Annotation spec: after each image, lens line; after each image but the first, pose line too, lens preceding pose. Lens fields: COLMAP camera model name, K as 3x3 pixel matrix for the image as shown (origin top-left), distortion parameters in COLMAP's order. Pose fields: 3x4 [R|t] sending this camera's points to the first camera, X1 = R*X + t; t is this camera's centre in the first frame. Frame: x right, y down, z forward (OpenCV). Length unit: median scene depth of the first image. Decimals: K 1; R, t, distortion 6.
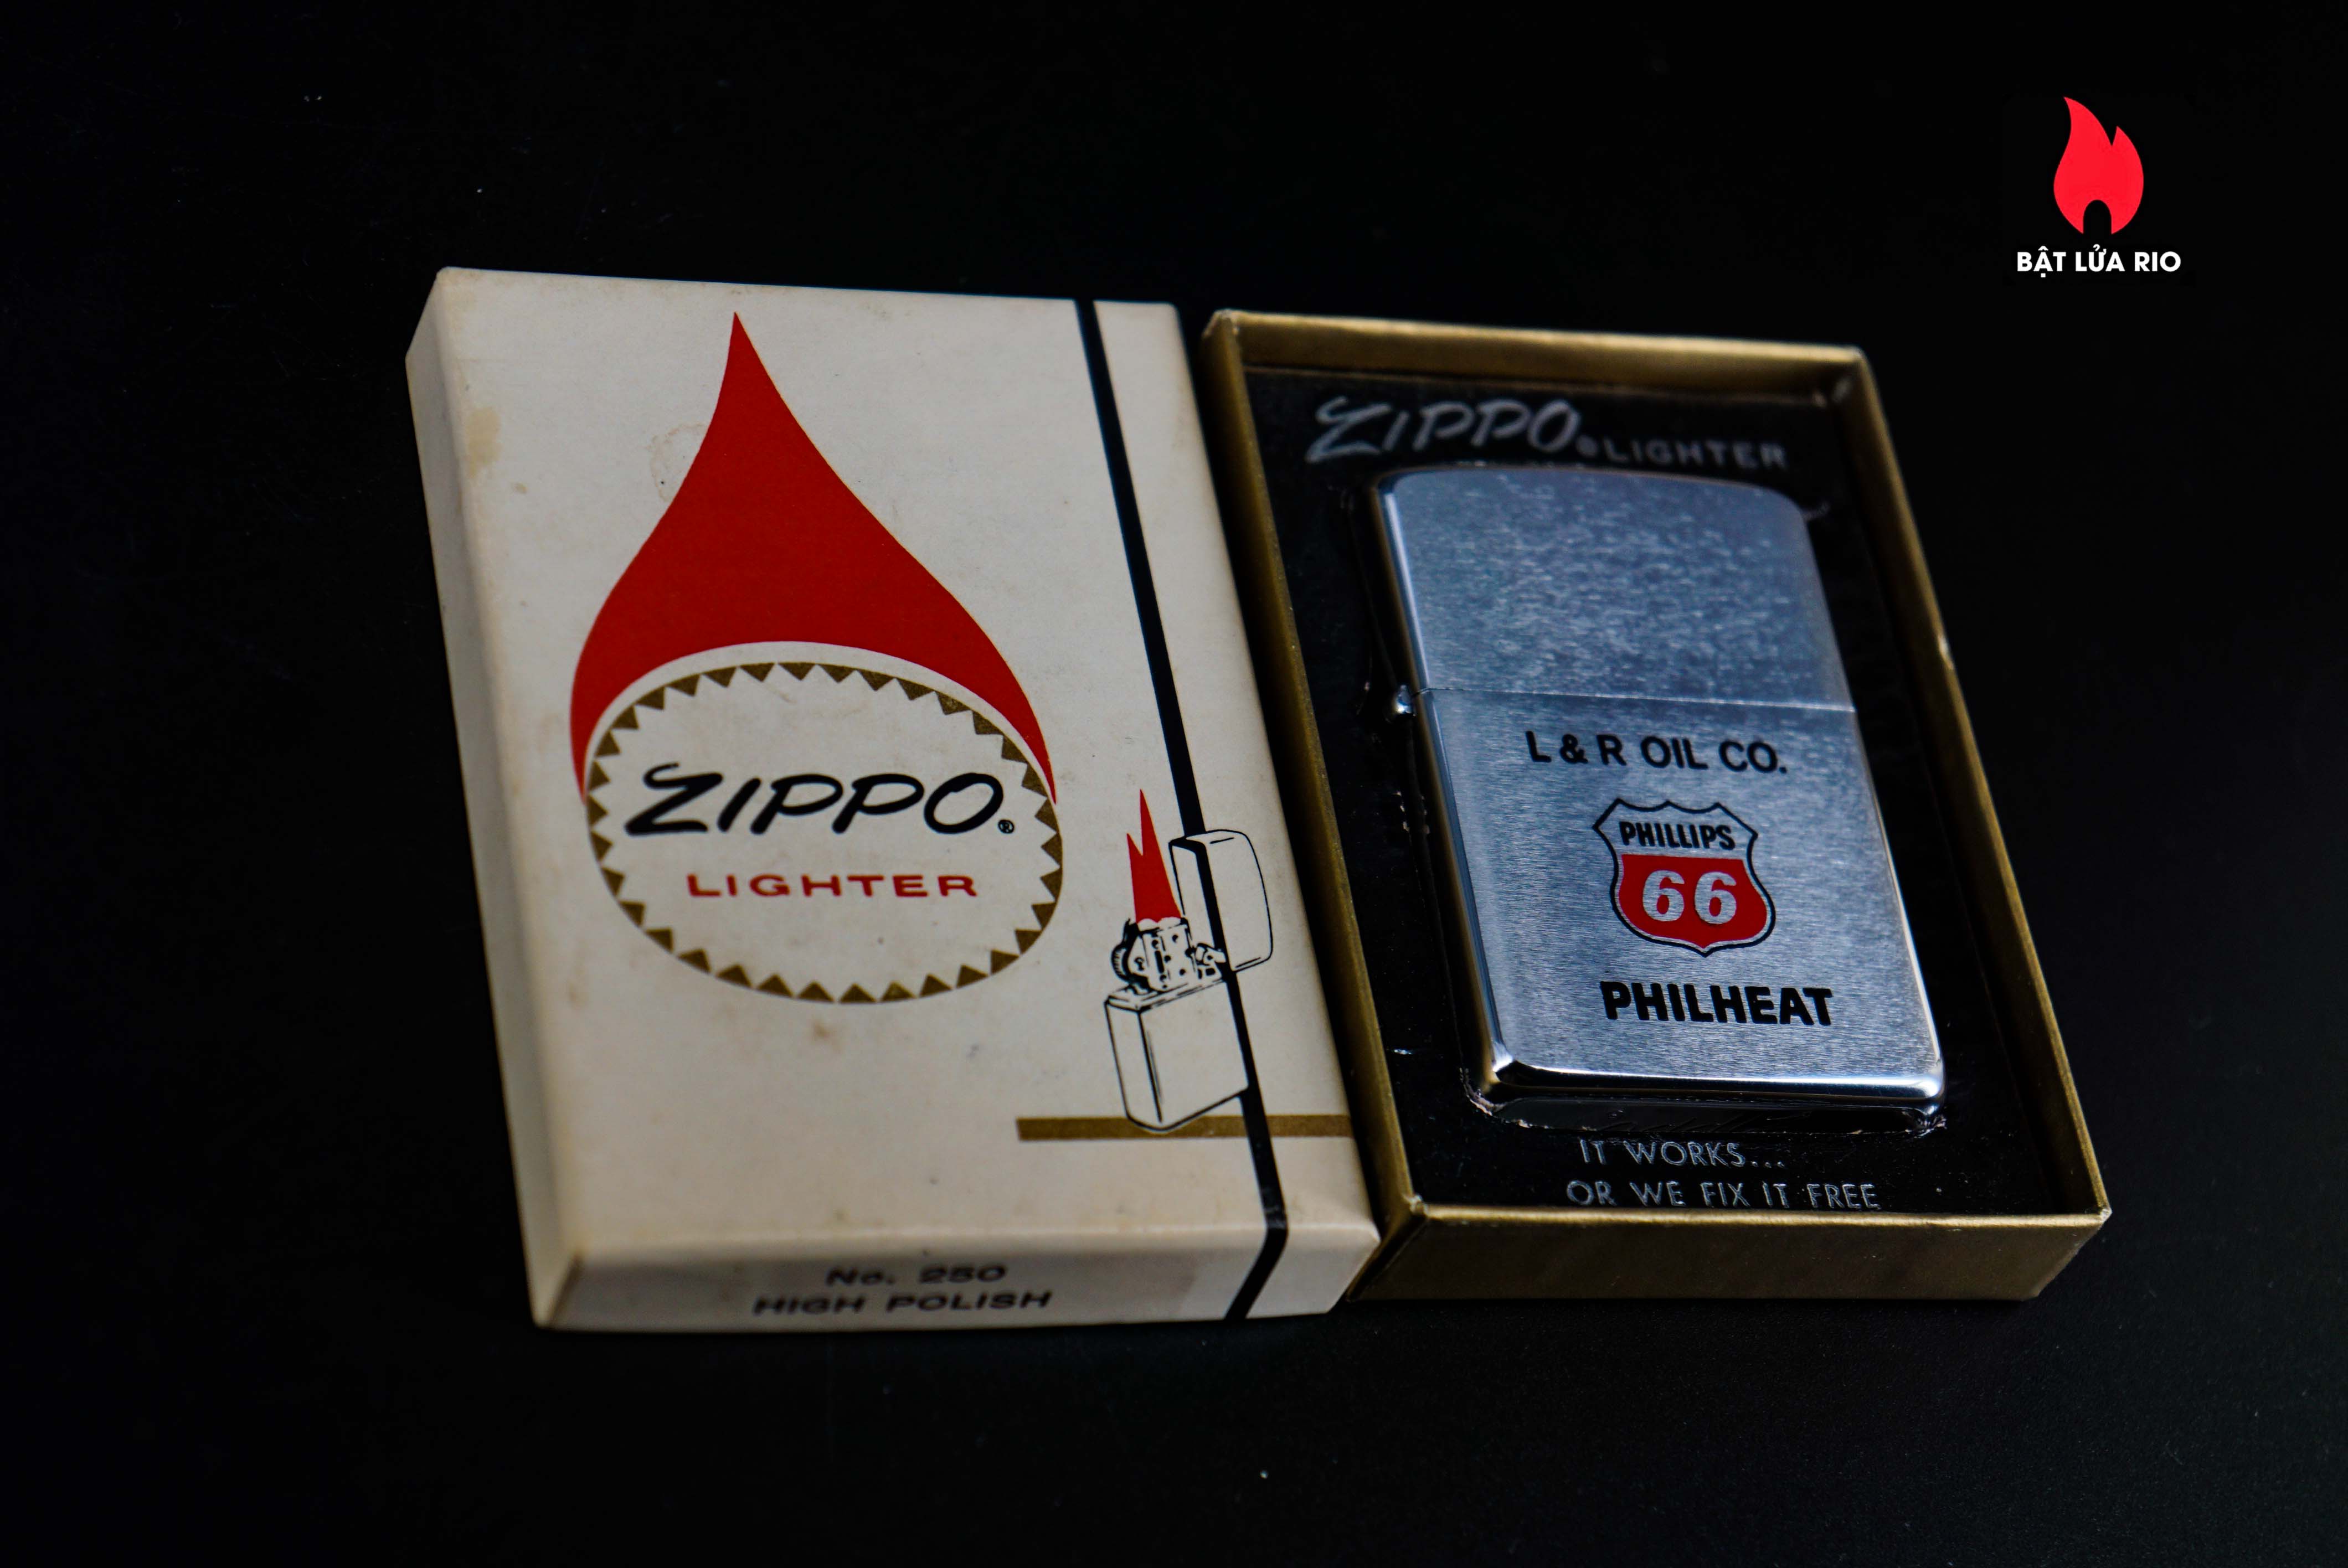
lens RADIAL K [[5525.3, 0, 1174.0], [0, 5525.3, 784.0], [0, 0, 1]] dist [0.343043, -0.271107]
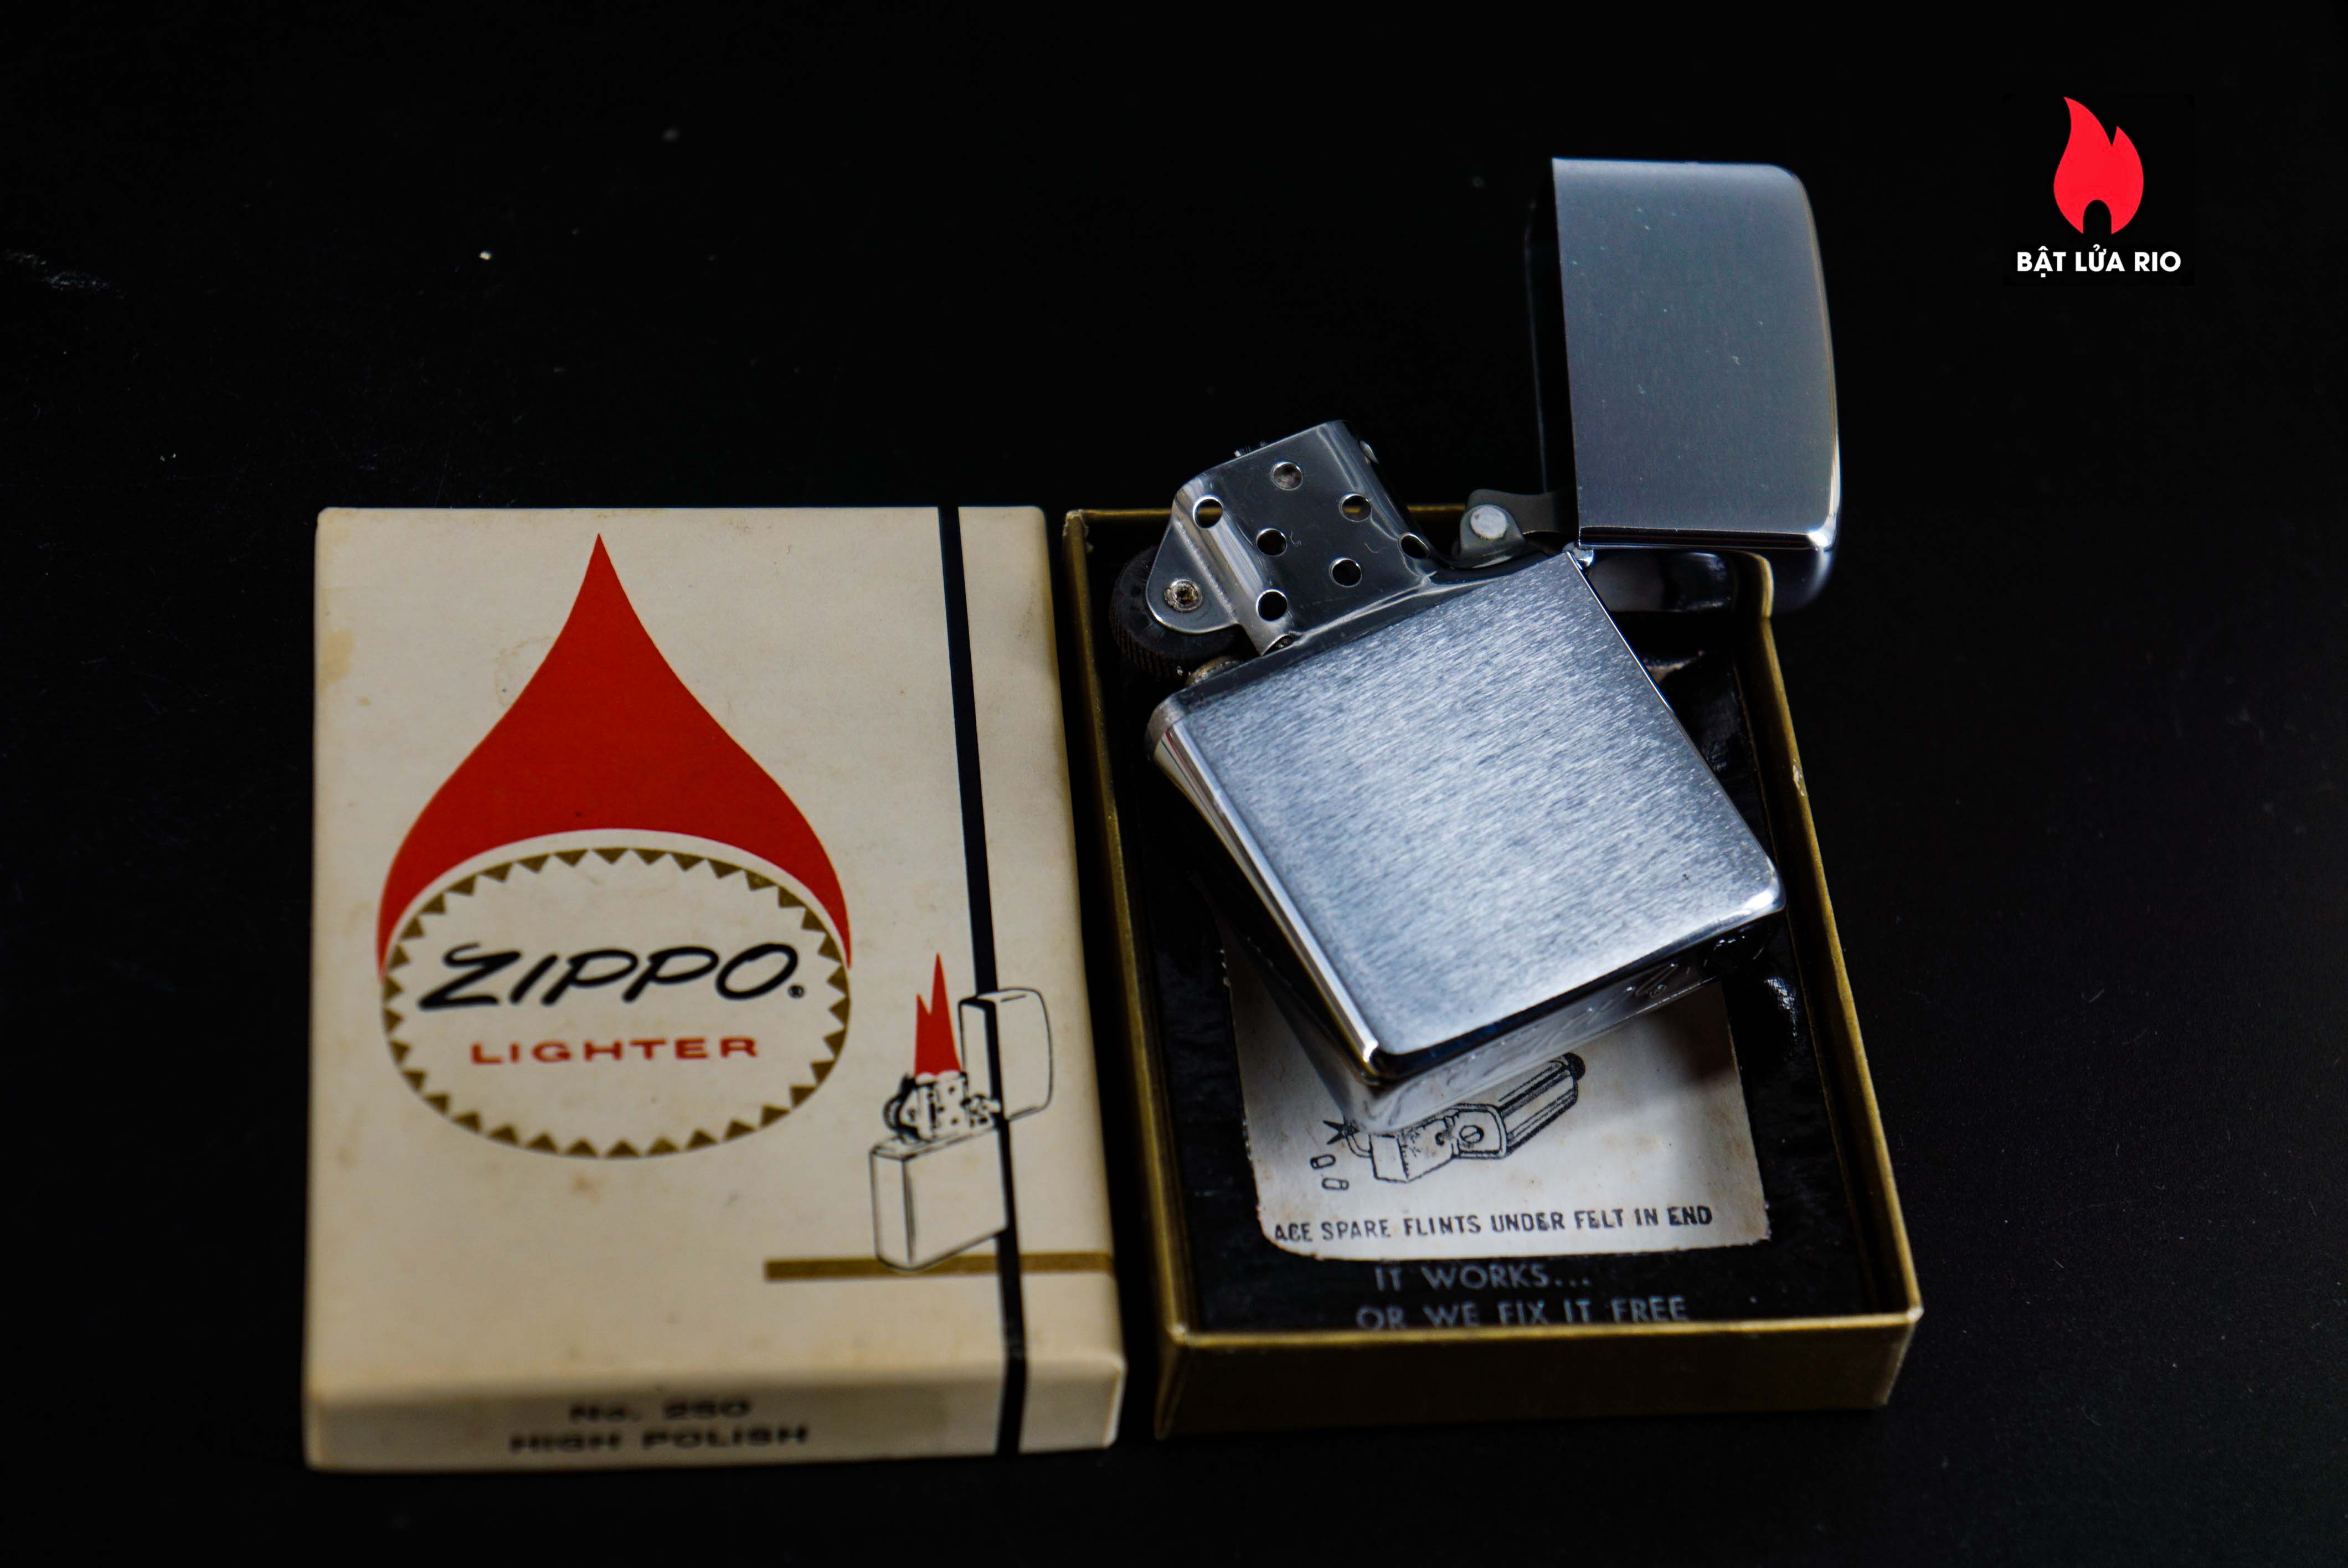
lens RADIAL K [[5525.3, 0, 1174.0], [0, 5525.3, 784.0], [0, 0, 1]] dist [0.343043, -0.271107]
pose [[0.971672, -0.053941, -0.230096, 0.287846], [0.035458, 0.995858, -0.083722, 0.059914], [0.233659, 0.073192, 0.969560, -0.010781]]
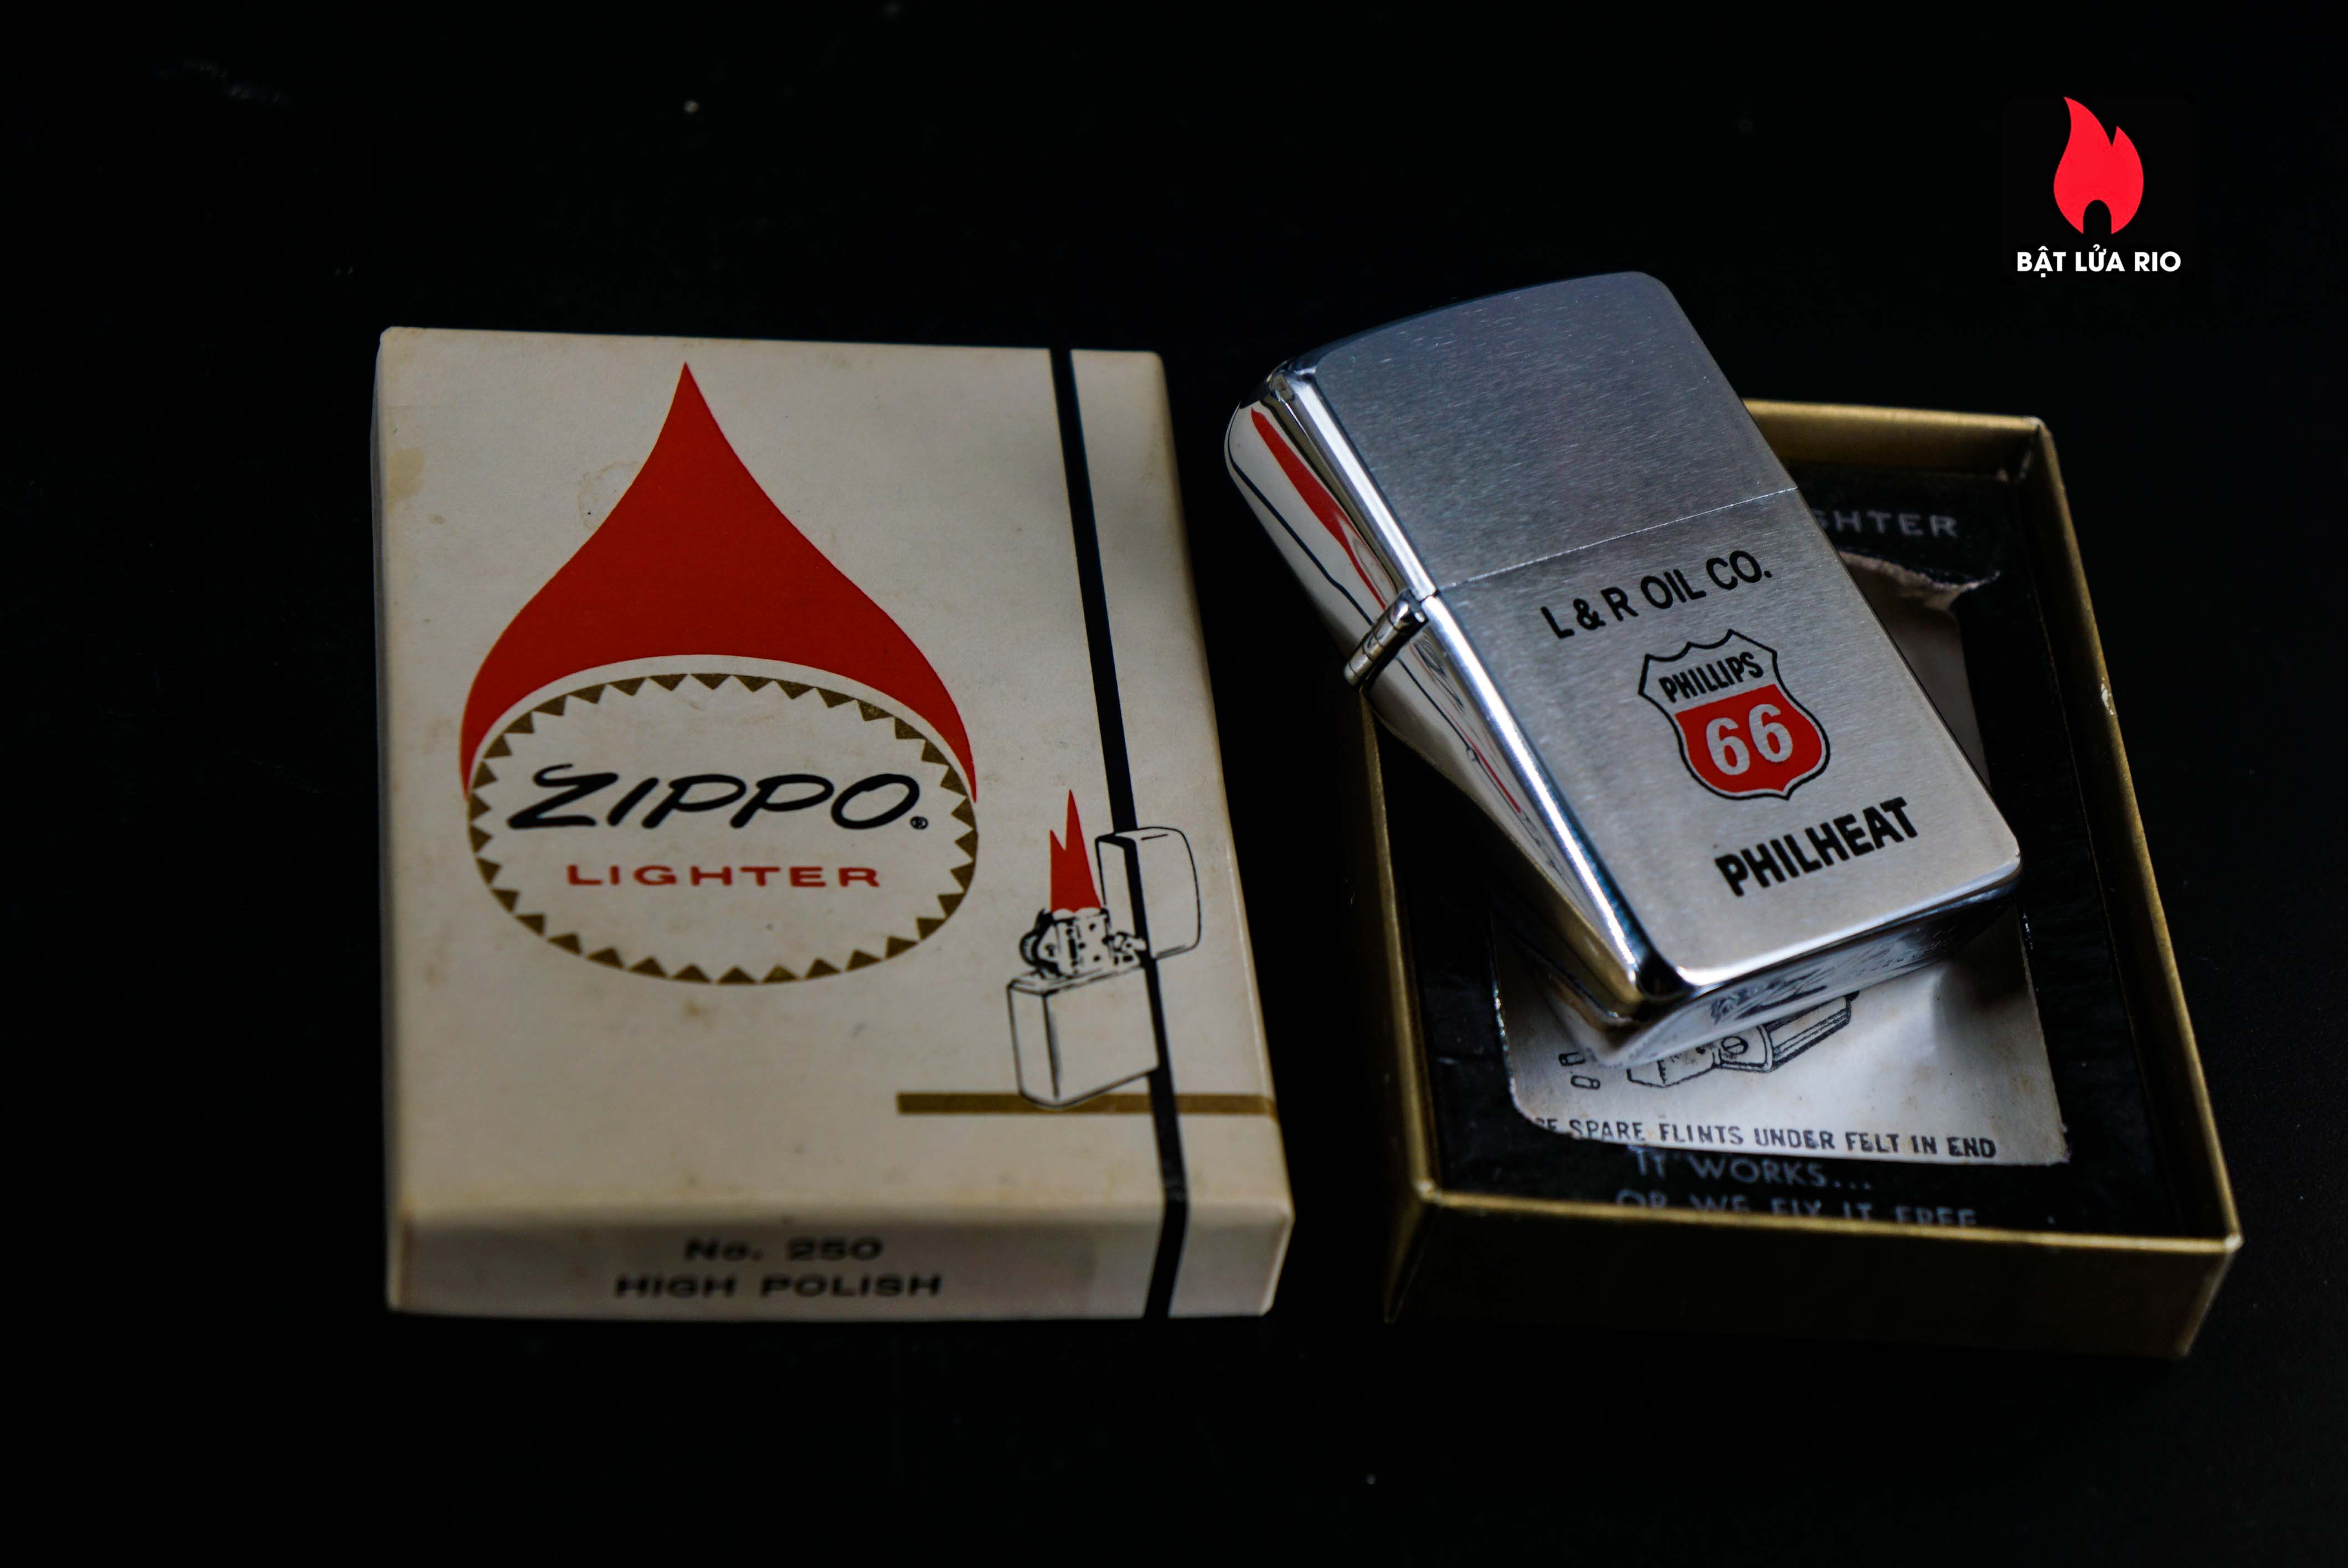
lens RADIAL K [[5525.3, 0, 1174.0], [0, 5525.3, 784.0], [0, 0, 1]] dist [0.343043, -0.271107]
pose [[0.983367, -0.057421, -0.172316, 0.181524], [0.028209, 0.985484, -0.167406, 0.165165], [0.179428, 0.159761, 0.970712, 0.072601]]
